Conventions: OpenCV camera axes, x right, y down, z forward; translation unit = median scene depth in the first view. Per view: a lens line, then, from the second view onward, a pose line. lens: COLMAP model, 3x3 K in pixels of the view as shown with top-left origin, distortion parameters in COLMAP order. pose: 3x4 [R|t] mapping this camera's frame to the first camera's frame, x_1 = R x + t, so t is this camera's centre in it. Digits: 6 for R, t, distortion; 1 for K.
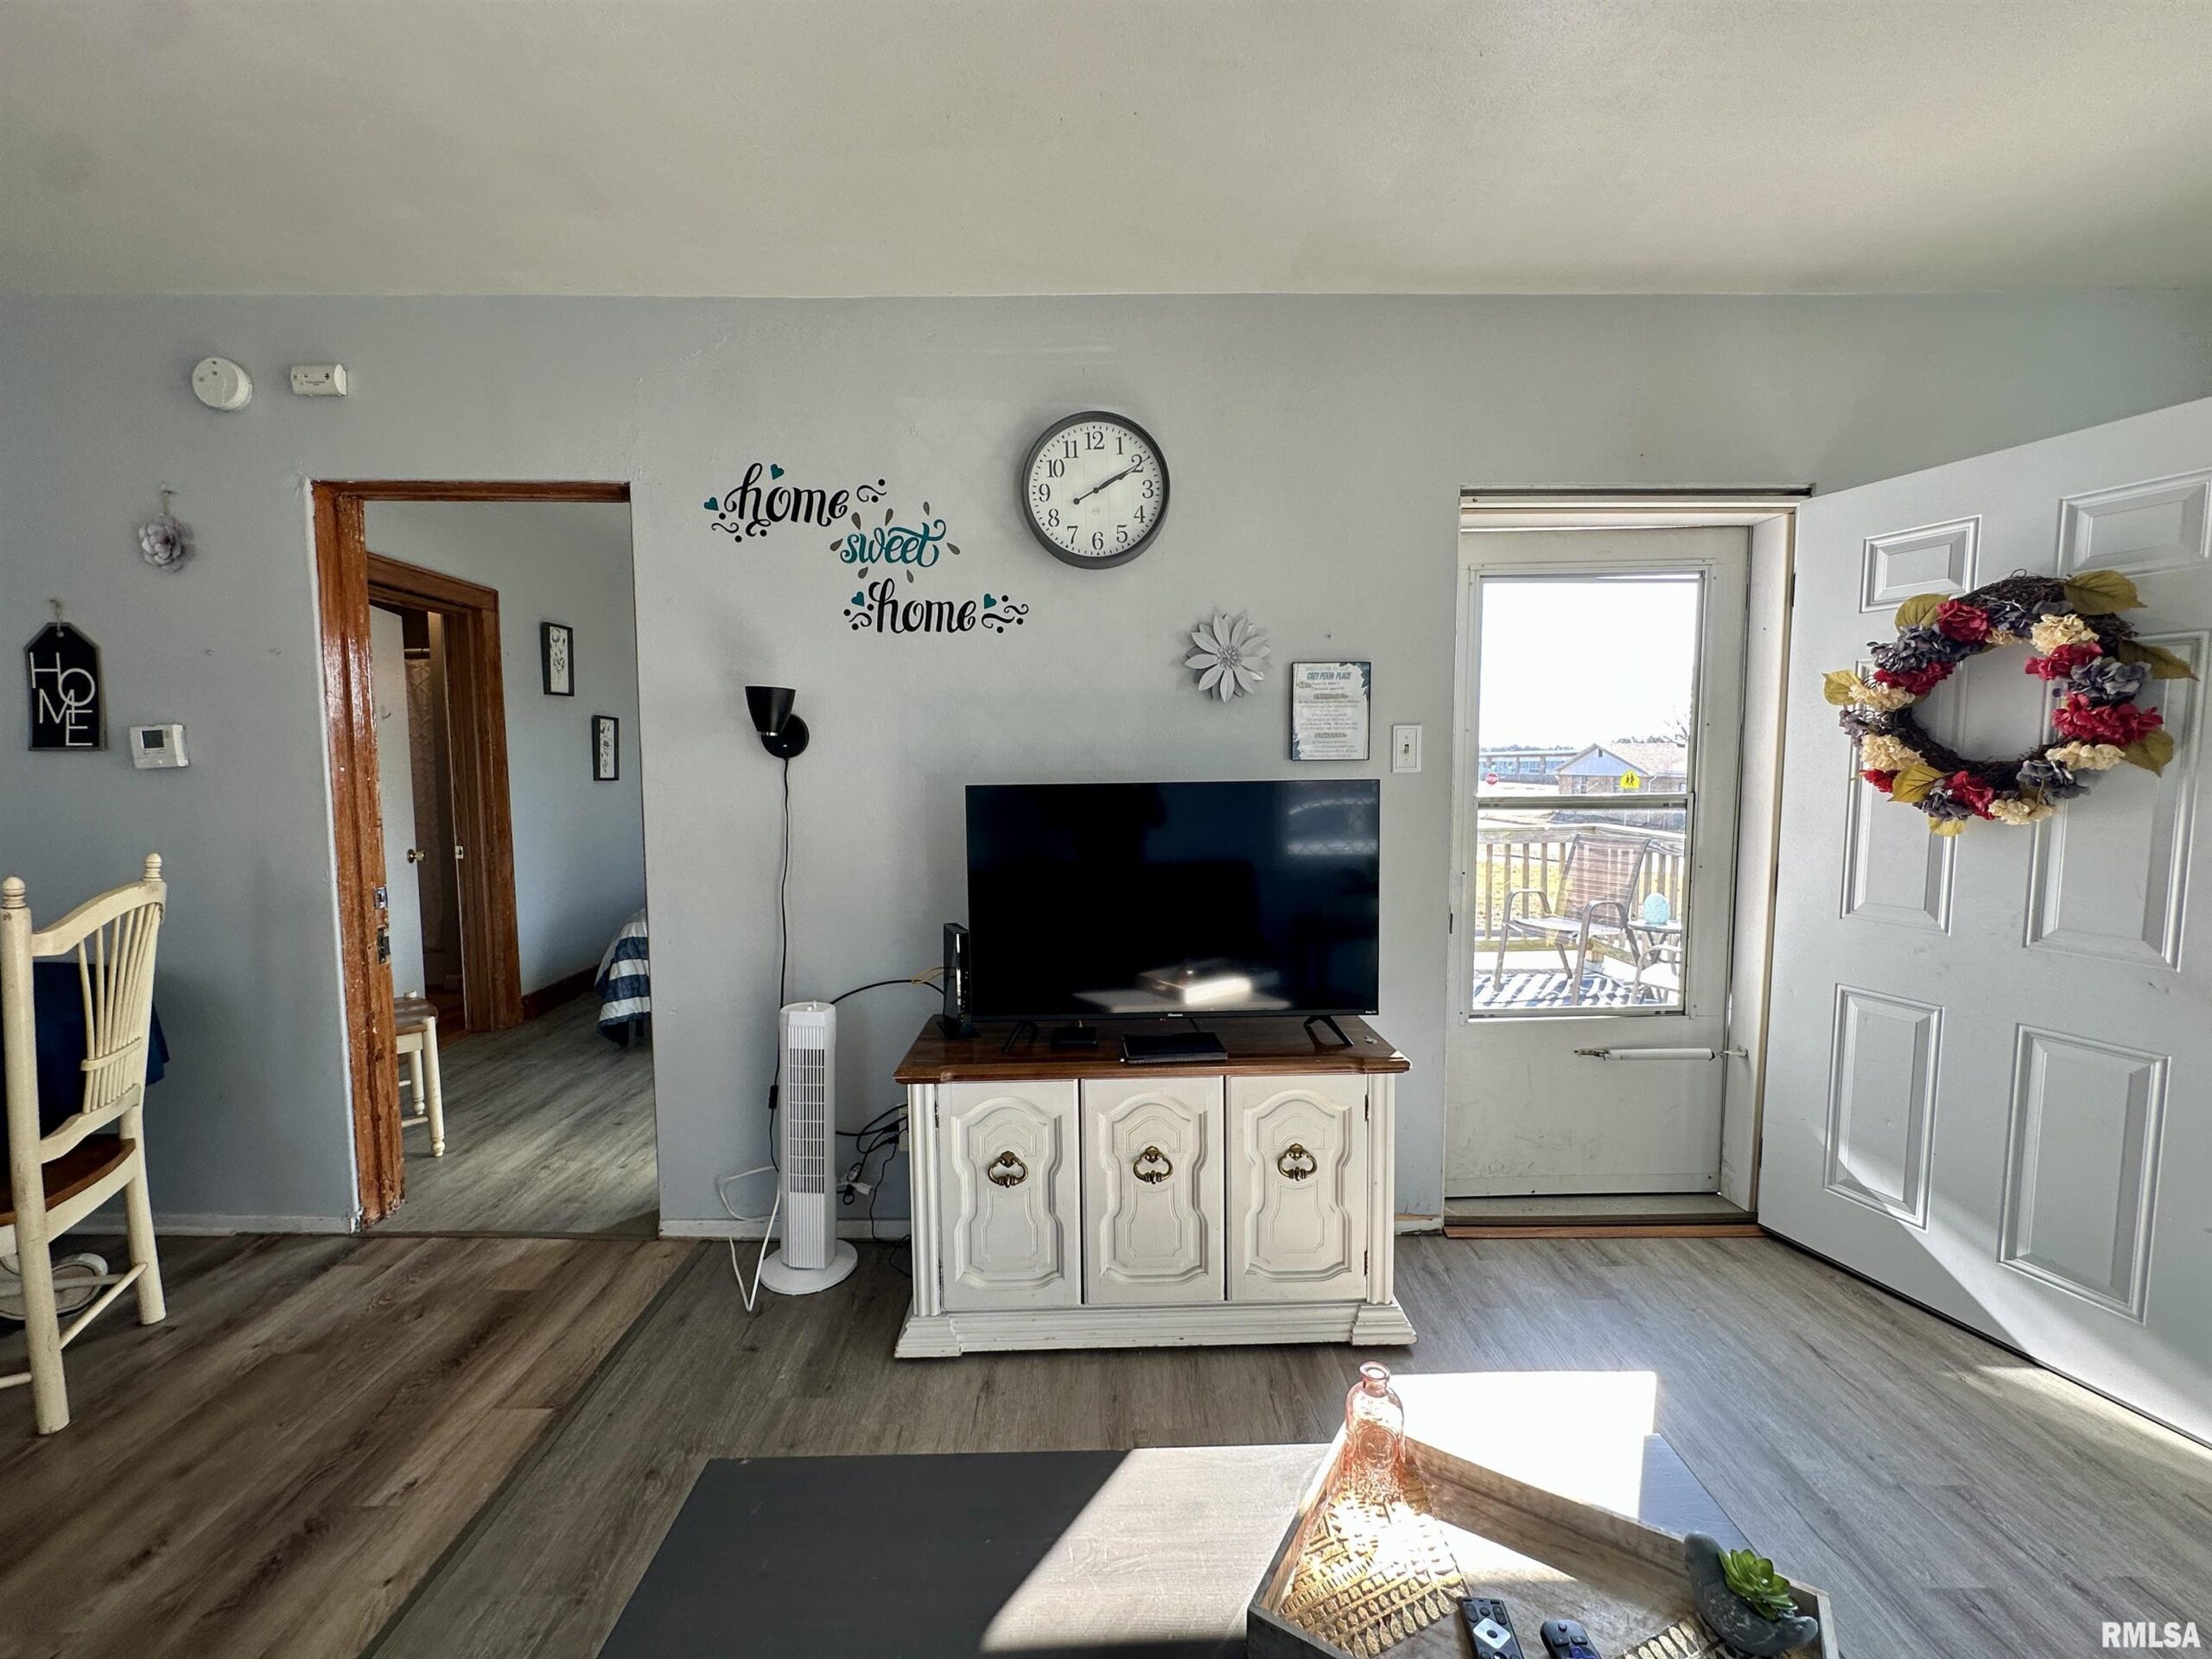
lens RADIAL K [[880.0, 0, 1106.0], [0, 880.0, 829.5], [0, 0, 1]] dist [-0.001471, 0.000303]
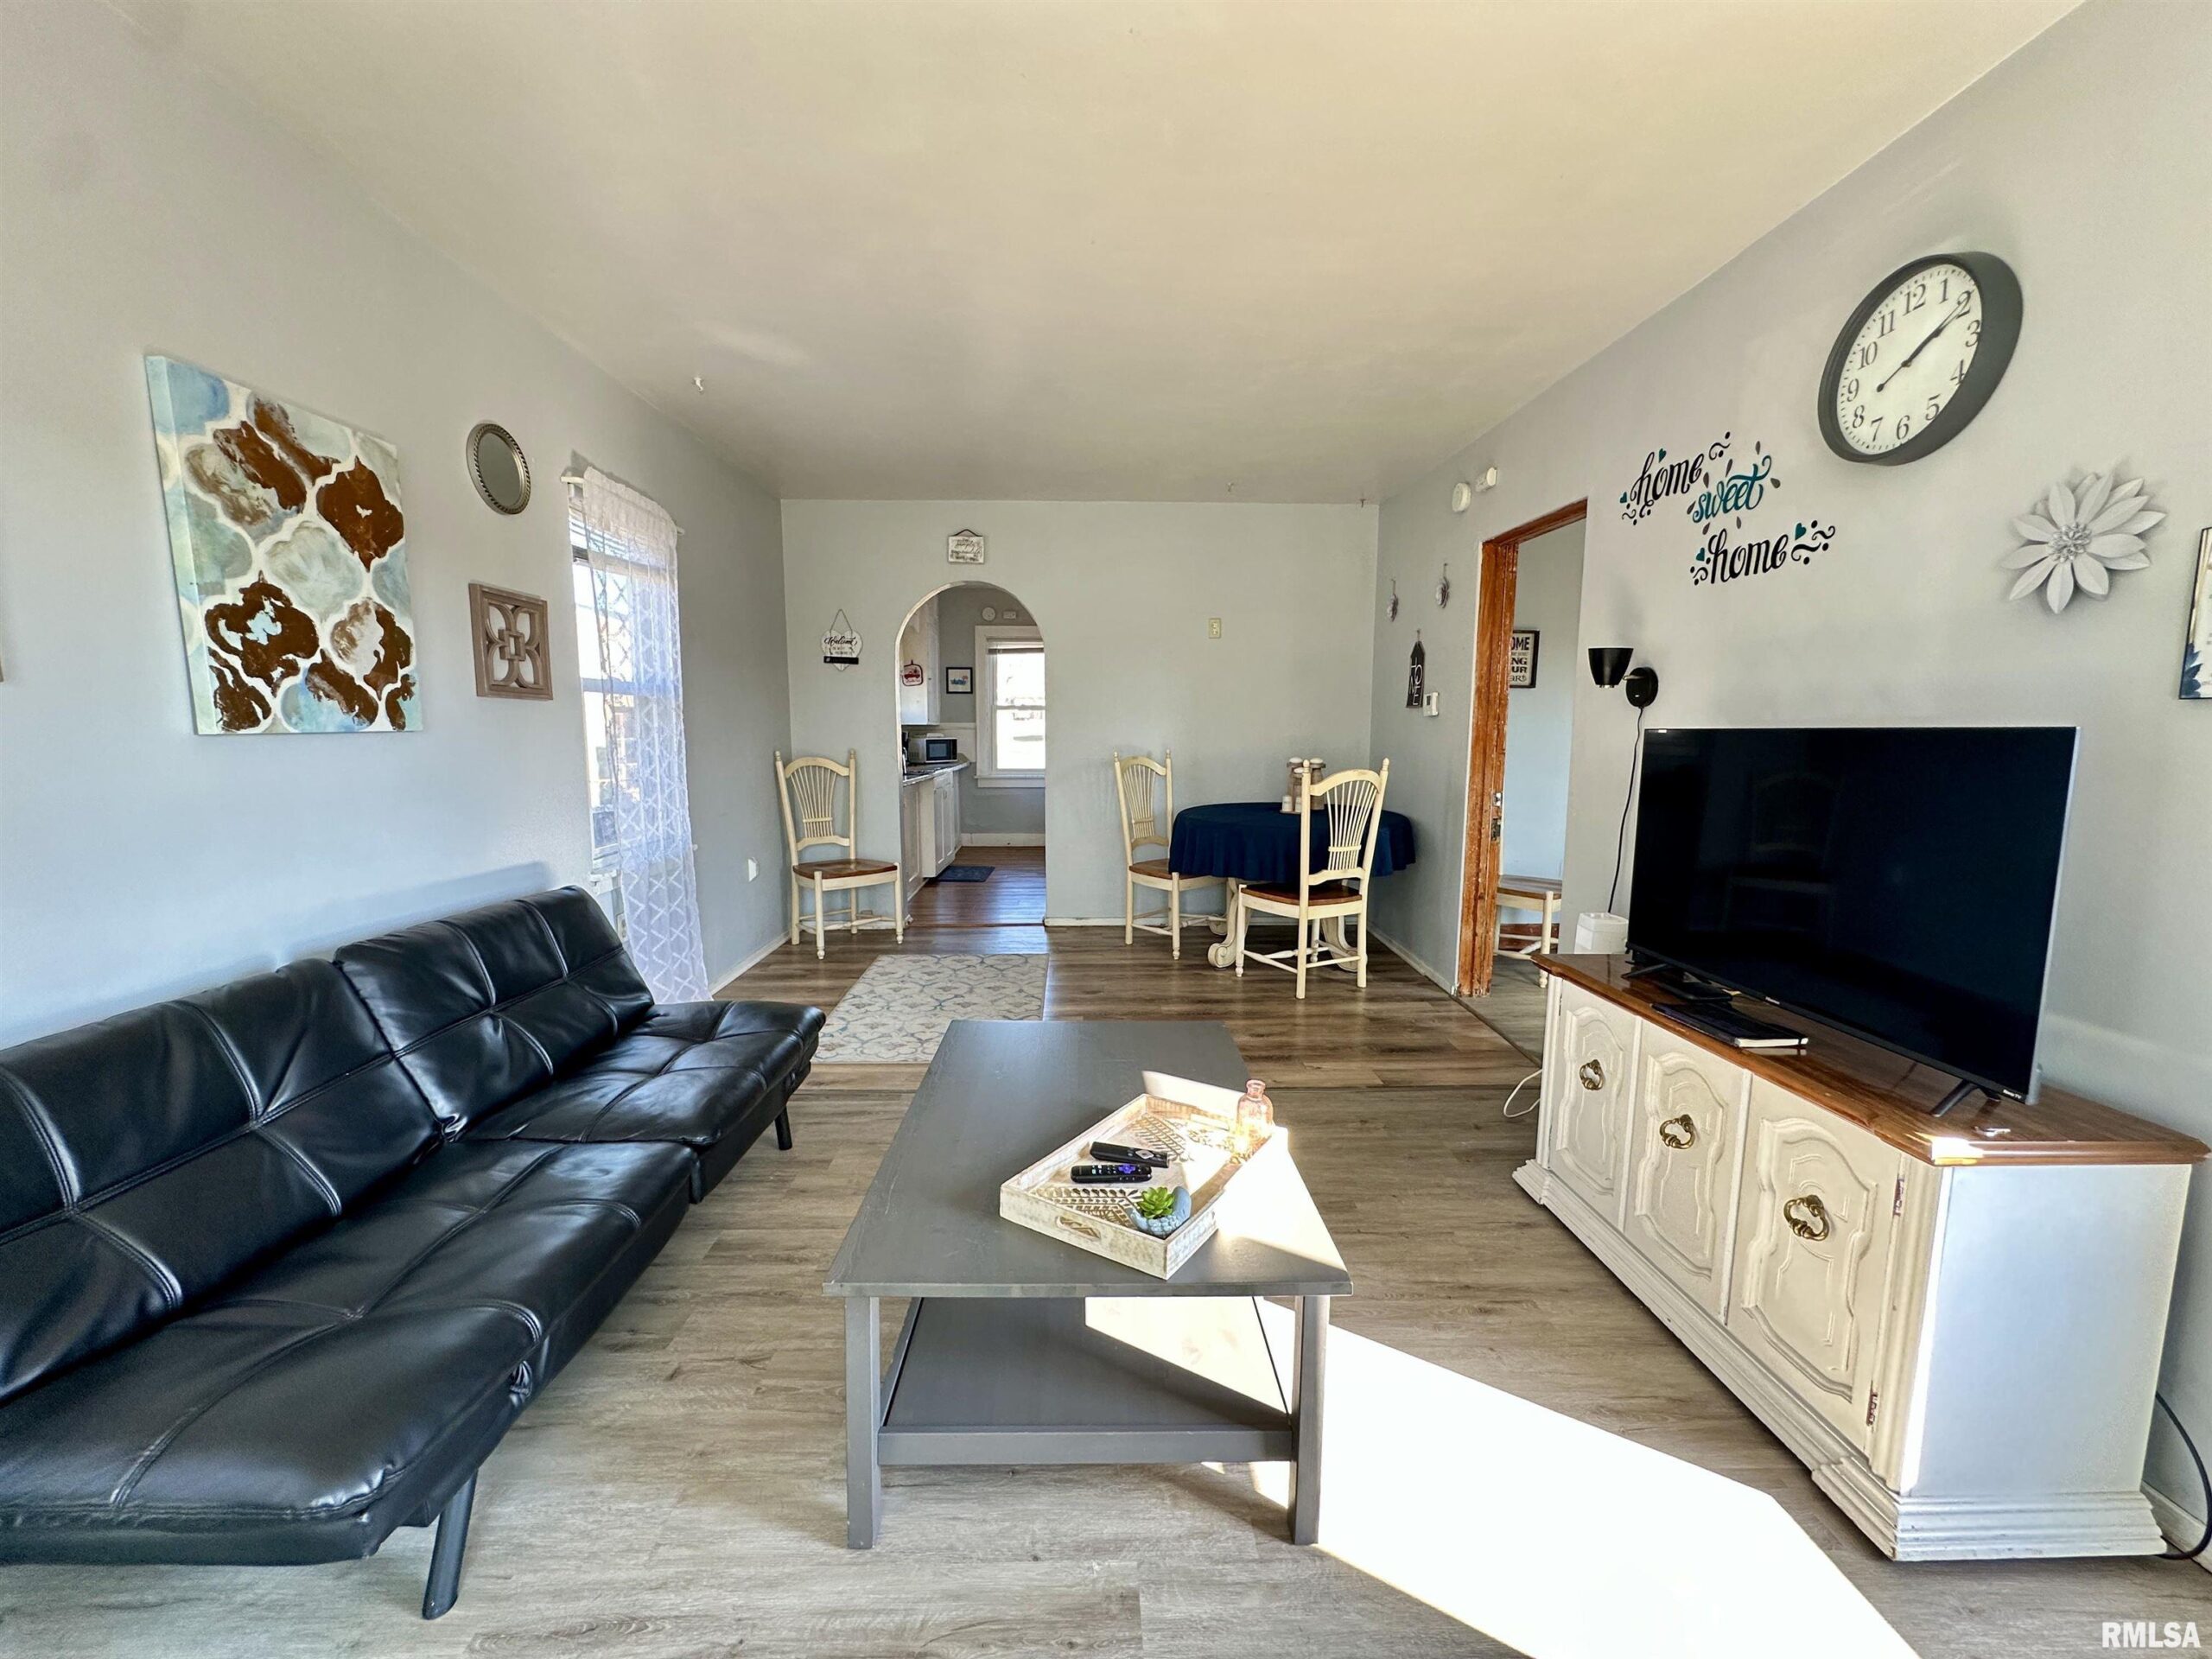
lens RADIAL K [[880.0, 0, 1106.0], [0, 880.0, 829.5], [0, 0, 1]] dist [-0.001471, 0.000303]
pose [[0.022460, 0.125581, -0.991829, 0.800615], [-0.081904, 0.988976, 0.123365, -0.006487], [0.996387, 0.078464, 0.032498, 0.277943]]
